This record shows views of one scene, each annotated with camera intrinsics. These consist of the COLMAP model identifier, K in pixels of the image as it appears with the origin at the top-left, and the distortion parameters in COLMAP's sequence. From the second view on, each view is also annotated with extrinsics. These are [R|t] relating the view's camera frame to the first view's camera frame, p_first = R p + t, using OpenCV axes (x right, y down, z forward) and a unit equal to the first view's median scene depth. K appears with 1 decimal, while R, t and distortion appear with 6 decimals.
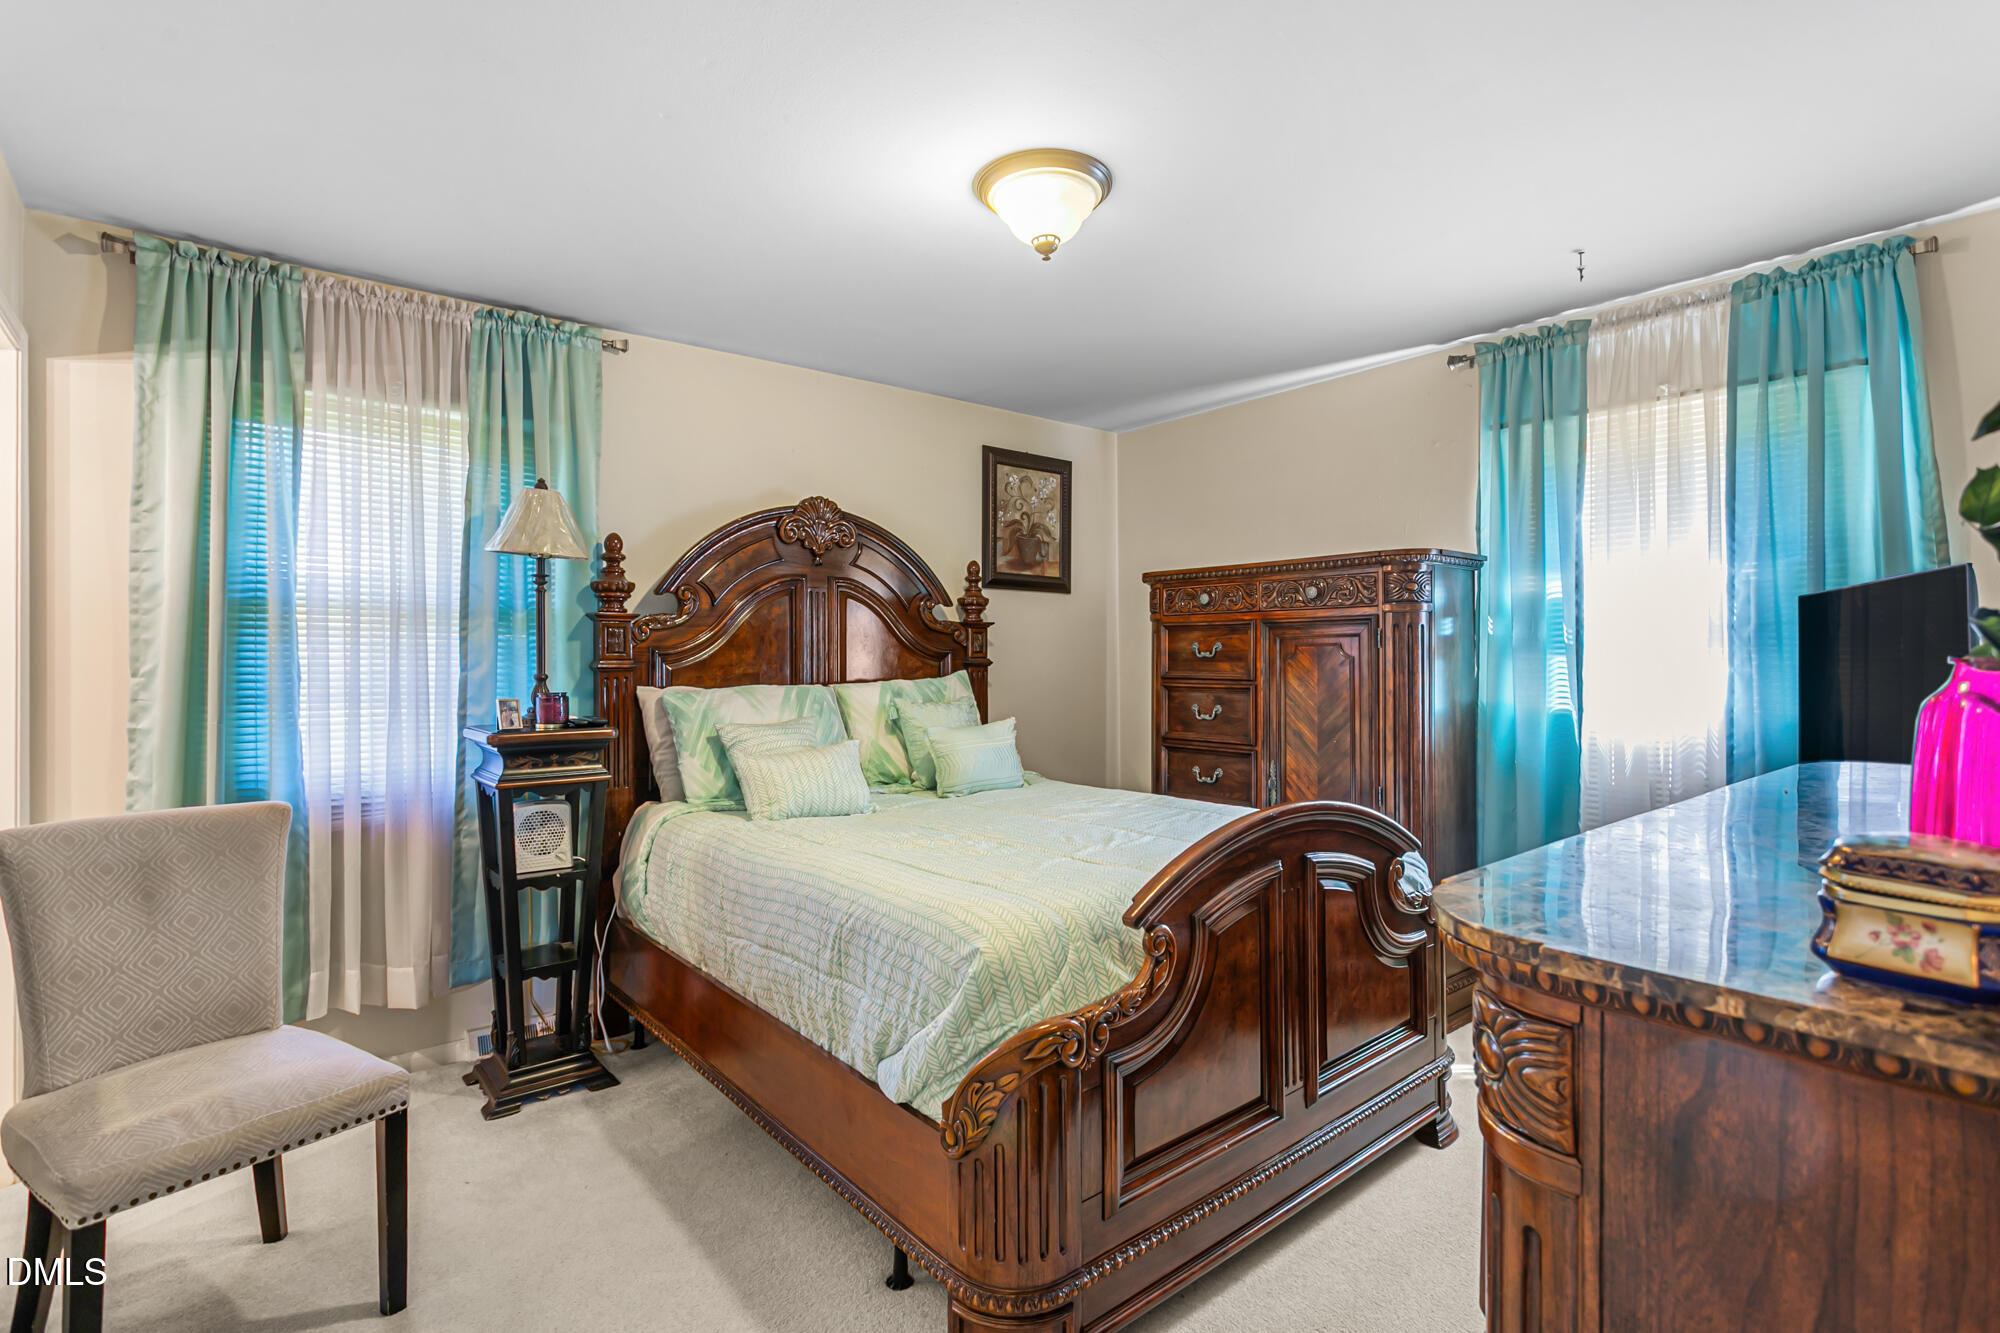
lens RADIAL K [[964.5, 0, 1003.5], [0, 964.5, 659.0], [0, 0, 1]] dist [0.001463, -0.000601]
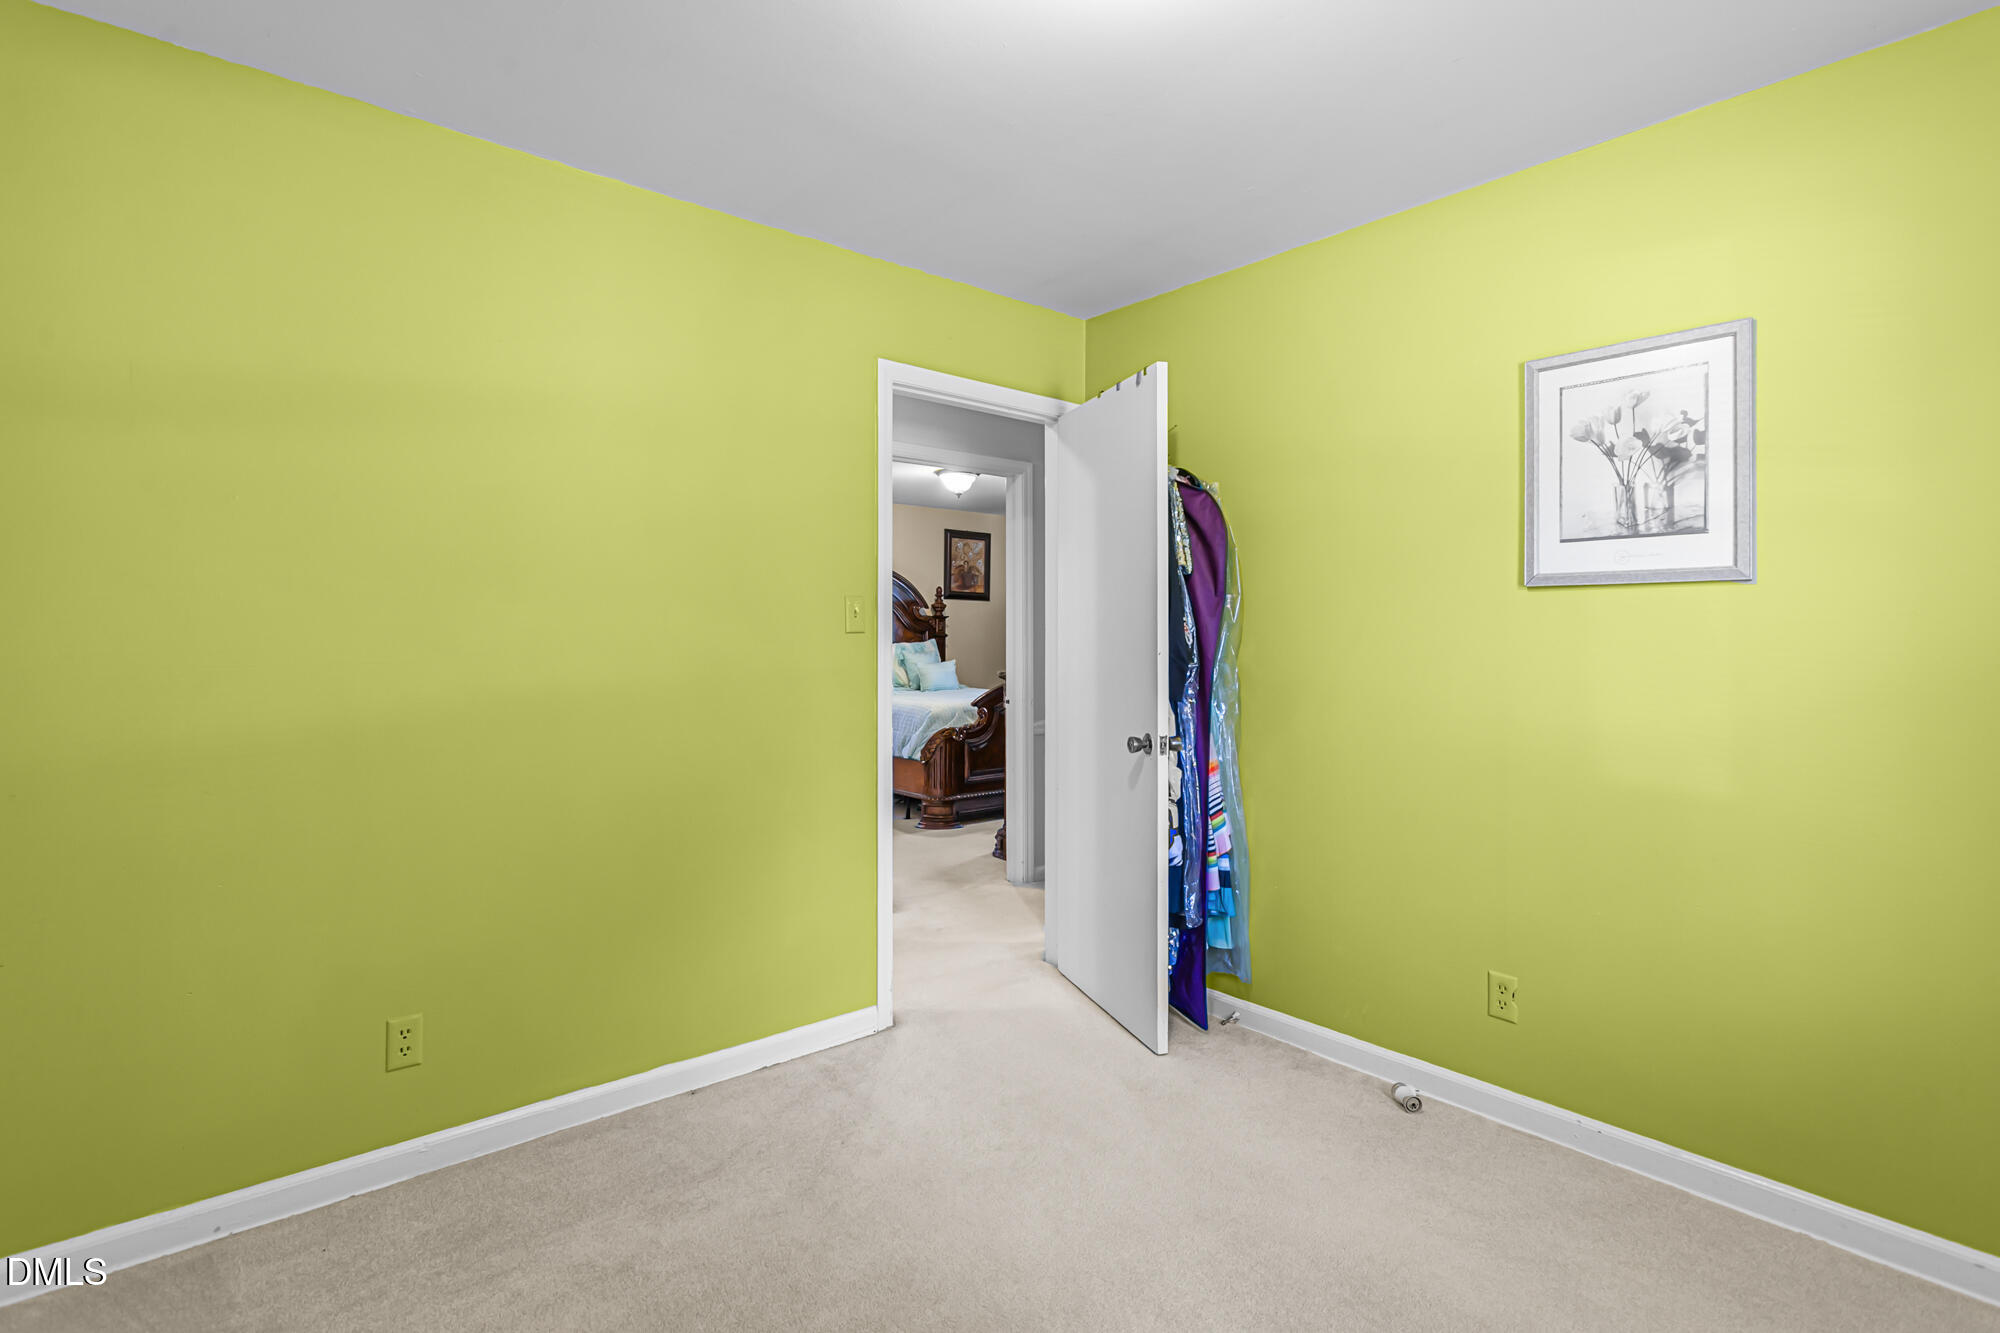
lens RADIAL K [[964.5, 0, 998.2], [0, 964.5, 655.0], [0, 0, 1]] dist [0.001463, -0.000601]
pose [[0.999966, 0.006375, 0.005146, 0.097570], [-0.006447, 0.999879, 0.014156, 0.018379], [-0.005055, -0.014189, 0.999887, -1.226250]]
